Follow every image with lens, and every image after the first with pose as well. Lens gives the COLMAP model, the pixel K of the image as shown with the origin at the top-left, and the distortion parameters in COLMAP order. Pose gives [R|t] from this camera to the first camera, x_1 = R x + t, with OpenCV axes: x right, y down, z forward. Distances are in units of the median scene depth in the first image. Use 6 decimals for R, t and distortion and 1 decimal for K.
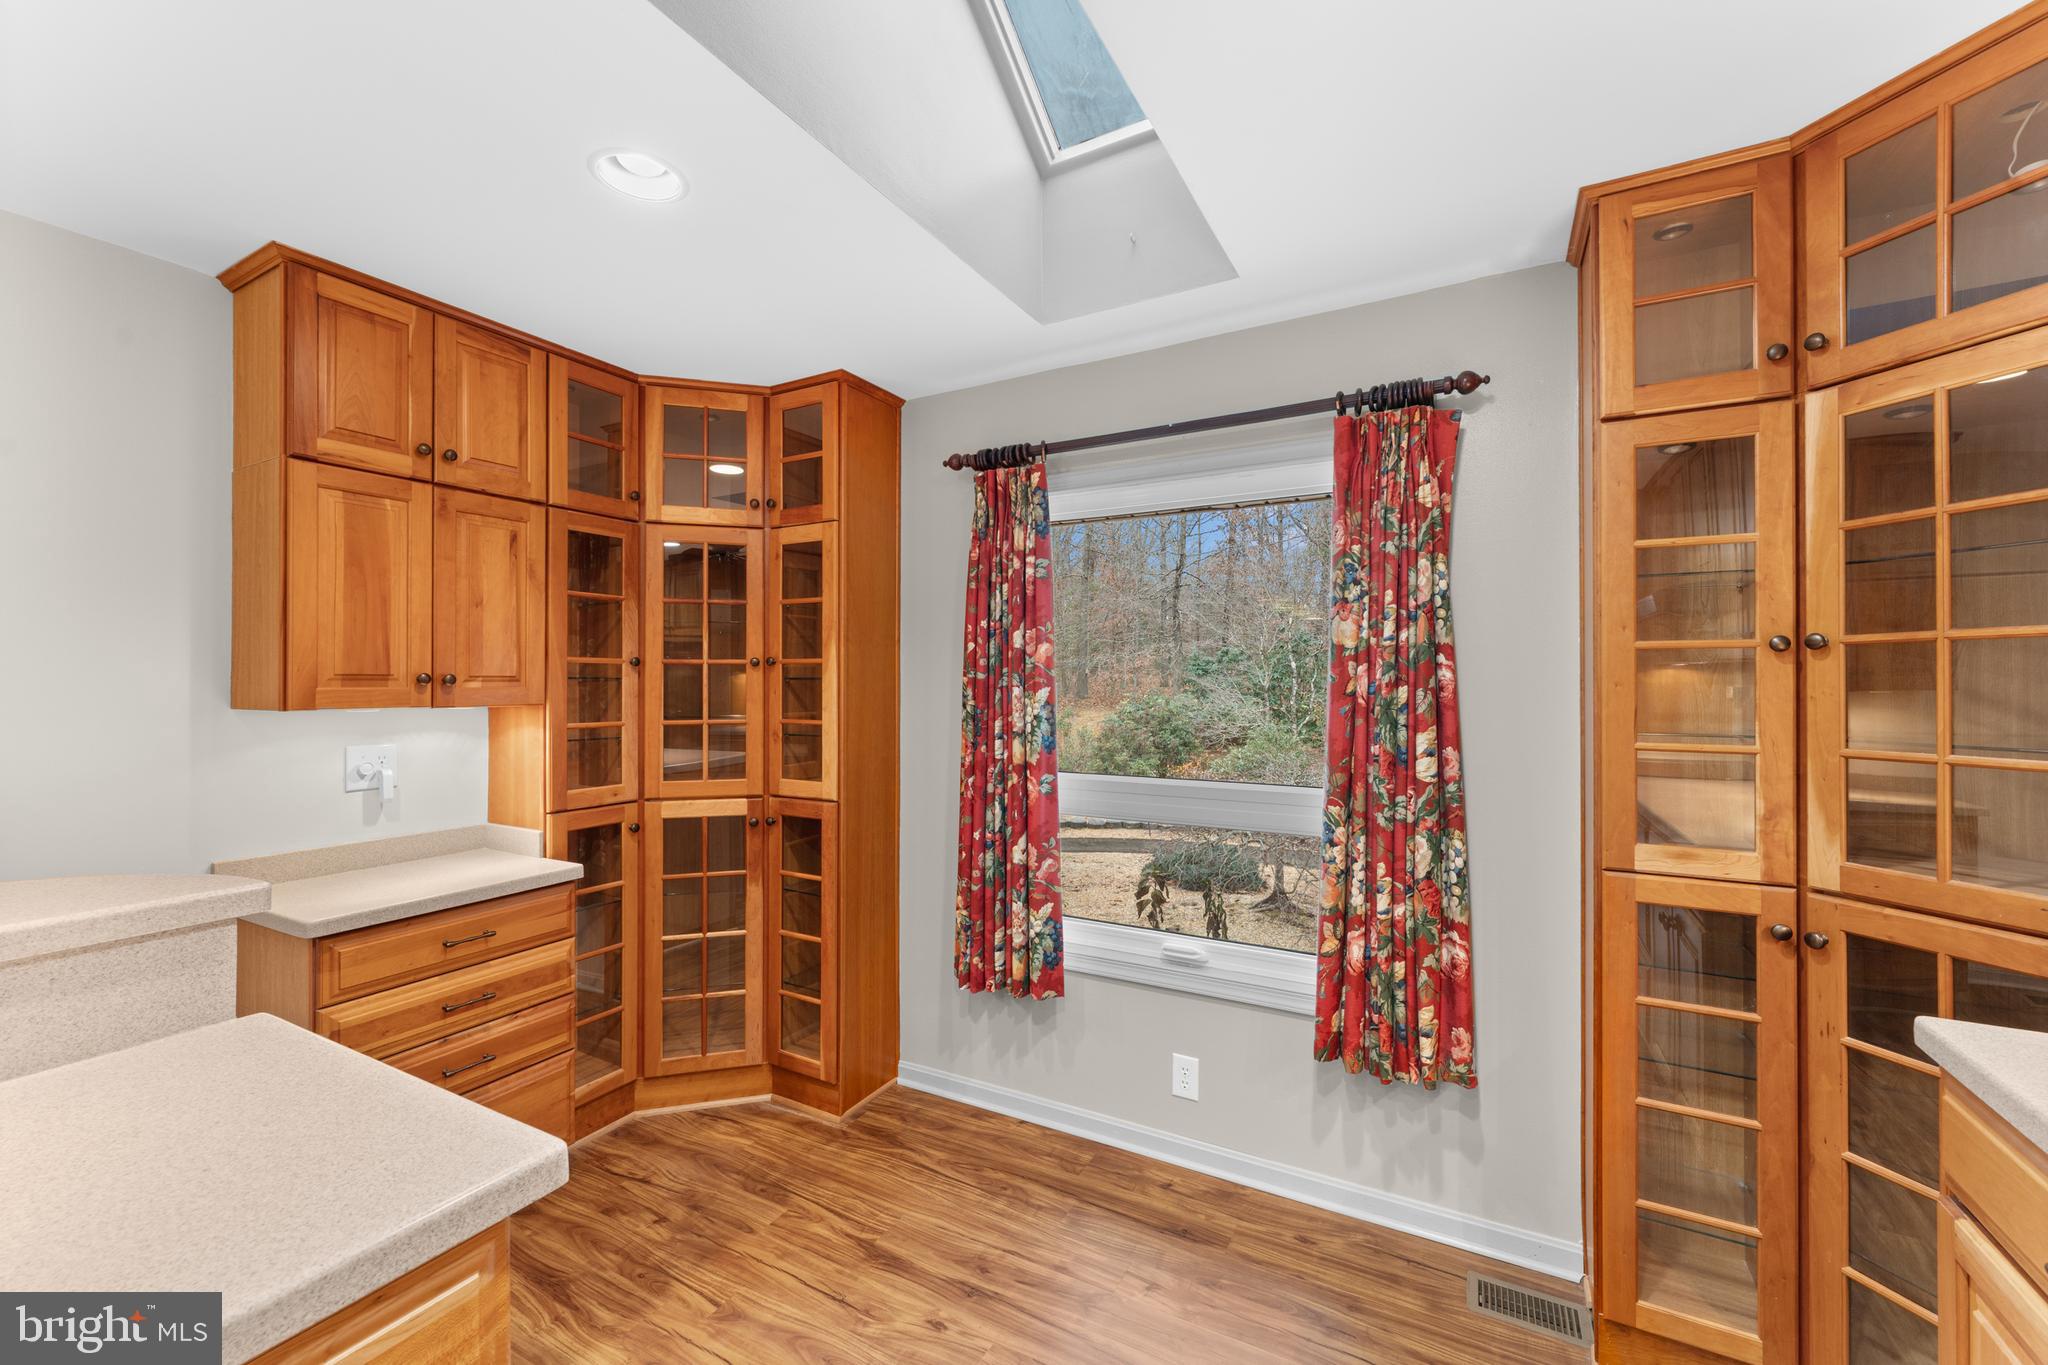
lens RADIAL K [[821.4, 0, 1021.9], [0, 821.4, 681.4], [0, 0, 1]] dist [-0.001312, -0.000087]
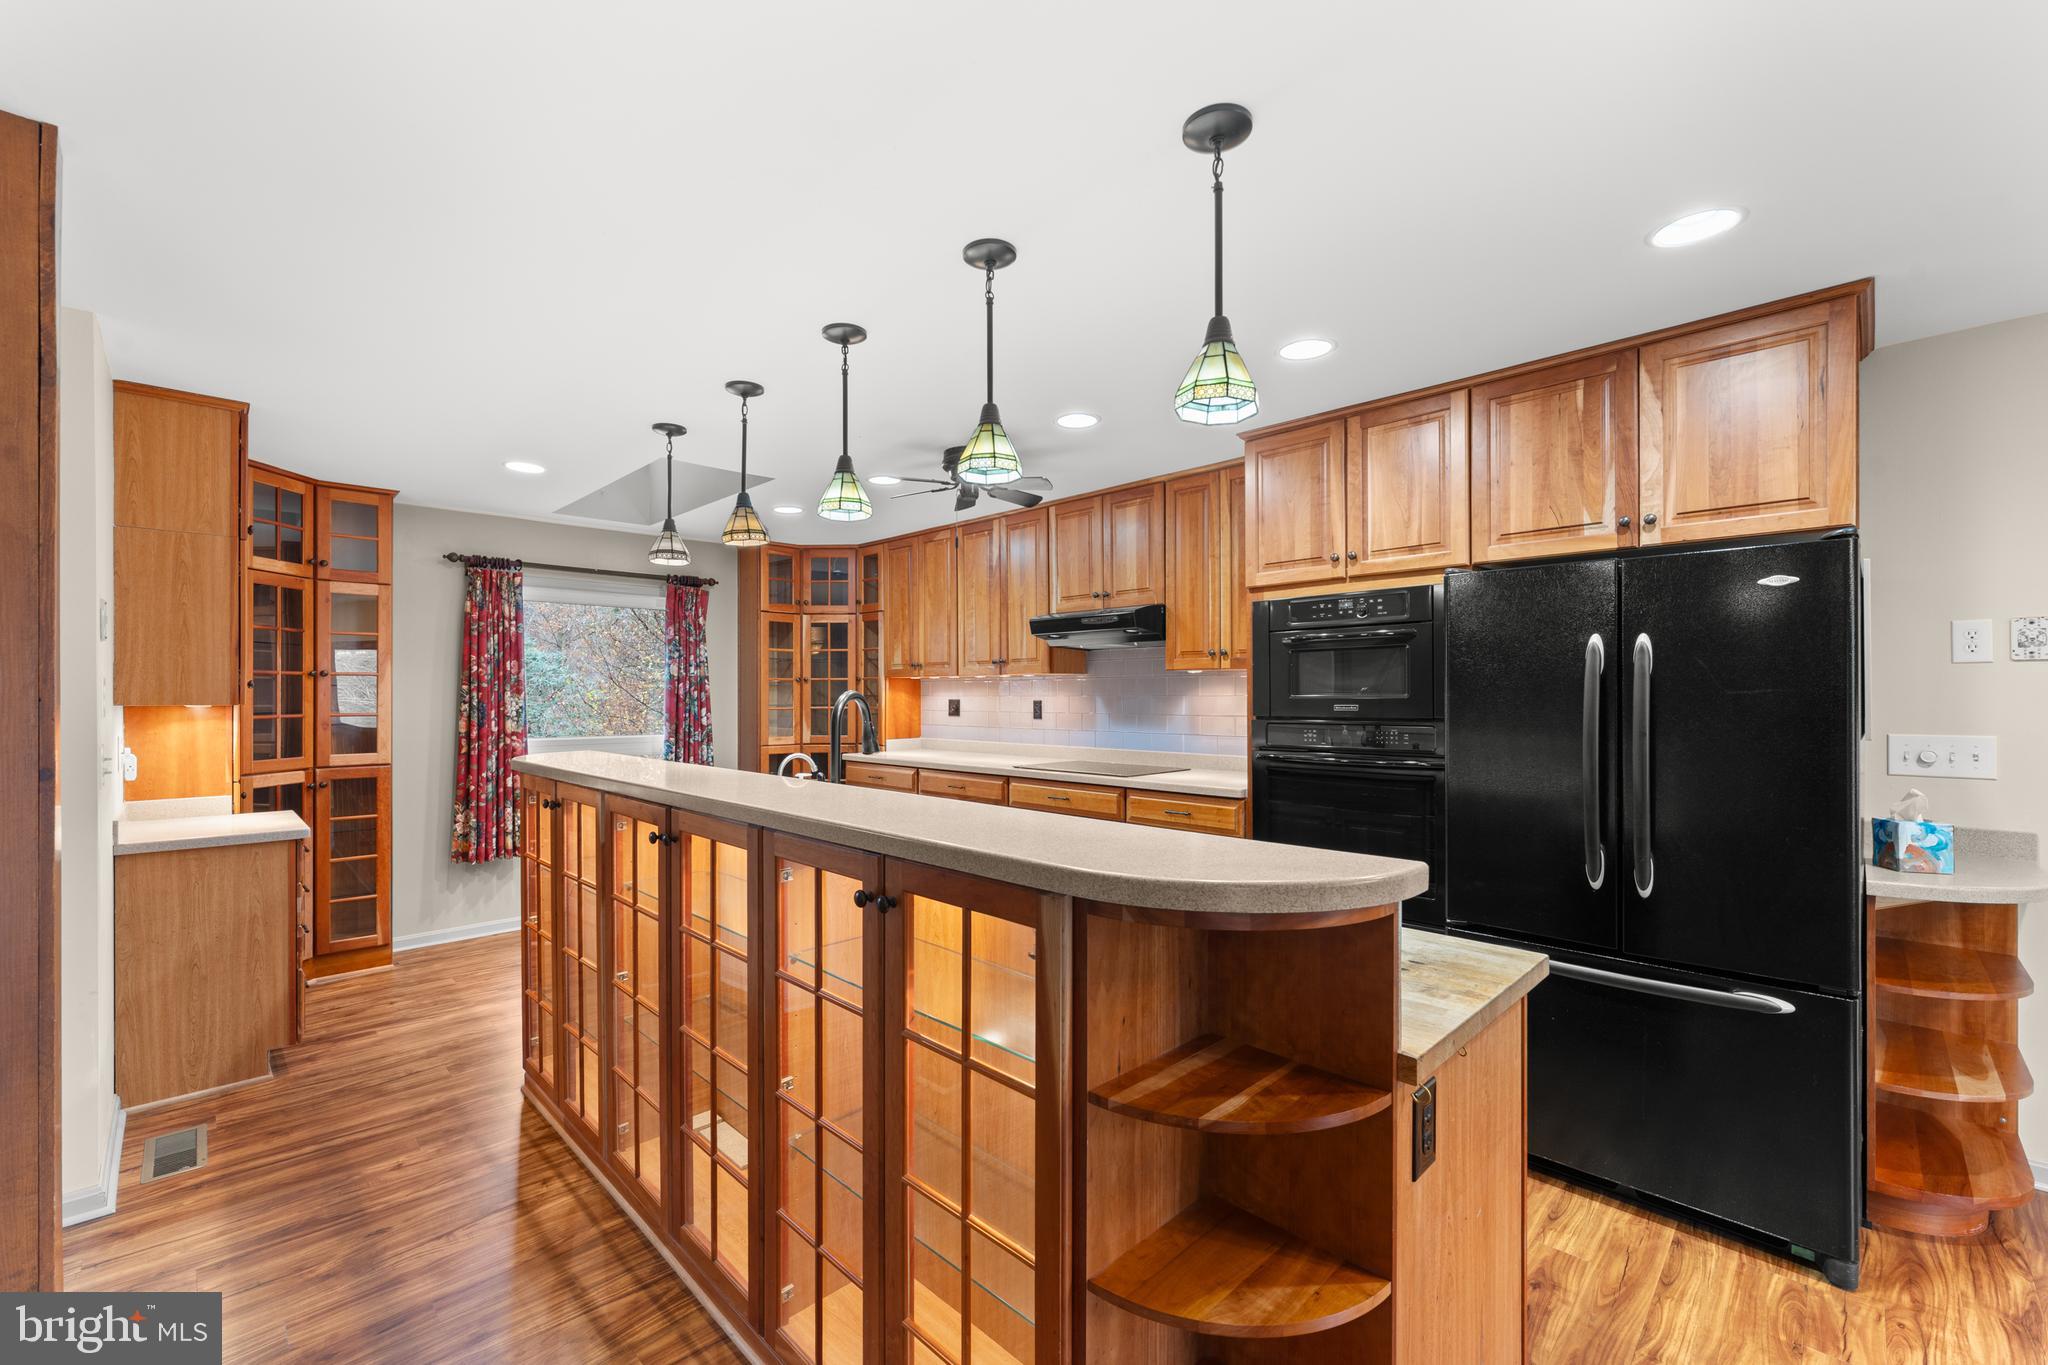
lens RADIAL K [[821.4, 0, 1004.9], [0, 821.4, 698.5], [0, 0, 1]] dist [-0.001312, -0.000087]
pose [[0.290648, -0.005185, 0.956816, -1.736081], [-0.001874, 0.999980, 0.005988, 0.011247], [-0.956828, -0.003534, 0.290633, -0.722761]]
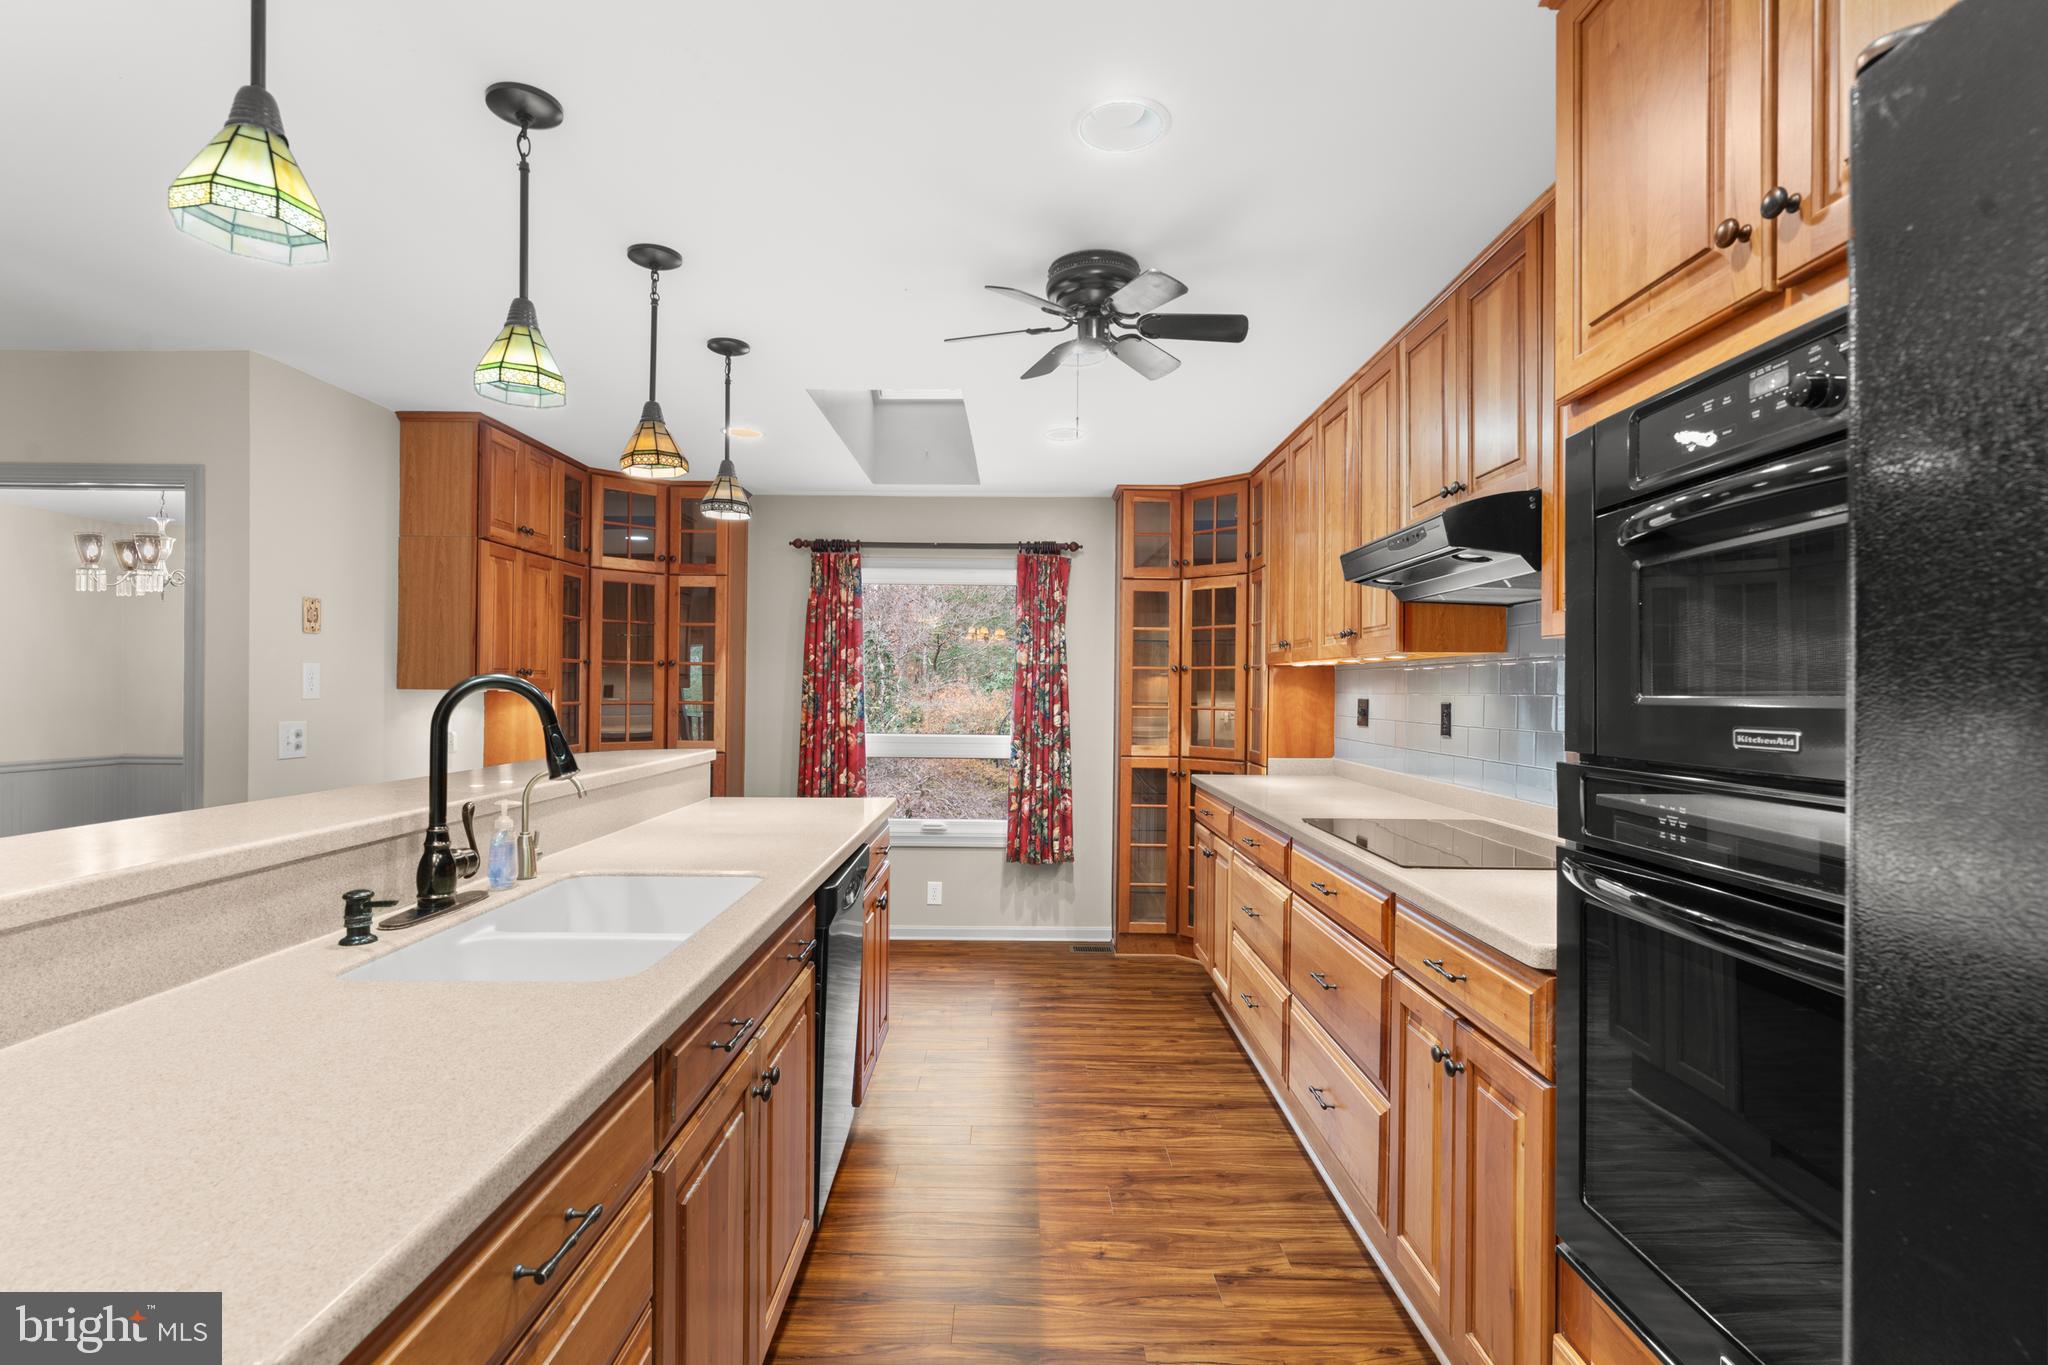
lens RADIAL K [[944.4, 0, 1033.0], [0, 944.4, 690.3], [0, 0, 1]] dist [-0.003533, 0.000226]
pose [[0.868251, 0.008546, 0.496051, -0.770260], [-0.012477, 0.999912, 0.004613, 0.012422], [-0.495968, -0.010195, 0.868281, -1.099104]]
